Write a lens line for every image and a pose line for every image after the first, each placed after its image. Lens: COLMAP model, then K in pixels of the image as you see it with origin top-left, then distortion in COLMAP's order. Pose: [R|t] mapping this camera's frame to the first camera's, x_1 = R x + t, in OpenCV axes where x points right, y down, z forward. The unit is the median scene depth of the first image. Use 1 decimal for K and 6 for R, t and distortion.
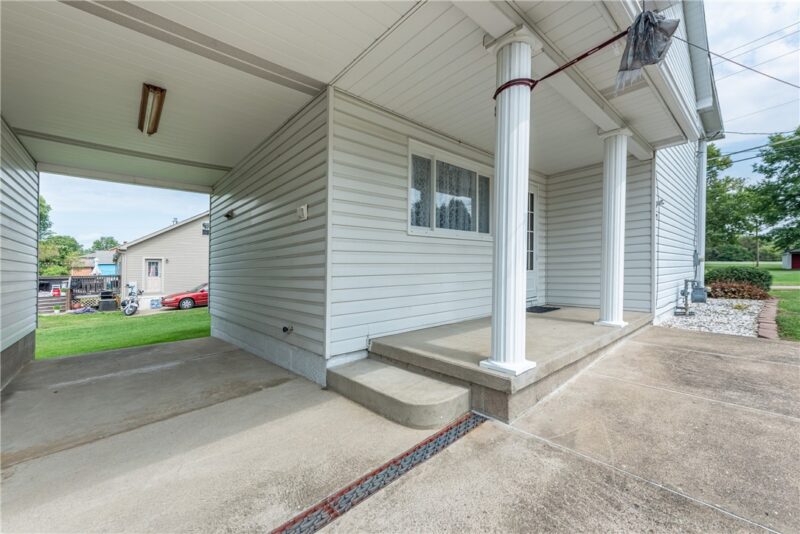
lens RADIAL K [[322.3, 0, 400.0], [0, 322.3, 267.0], [0, 0, 1]] dist [0.008186, -0.000017]
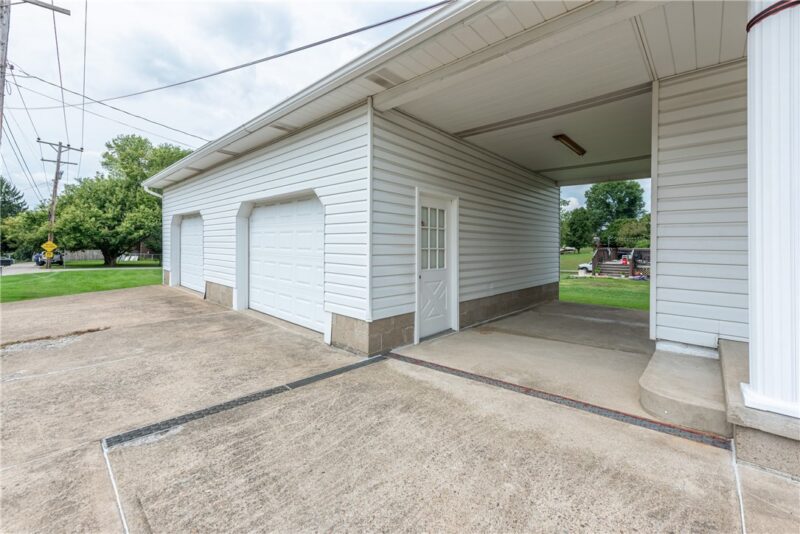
lens RADIAL K [[322.3, 0, 400.0], [0, 322.3, 267.0], [0, 0, 1]] dist [0.008186, -0.000017]
pose [[0.083914, 0.085016, -0.992840, 0.806447], [-0.000075, 0.996354, 0.085311, -0.048010], [0.996473, -0.007084, 0.083615, 0.089007]]
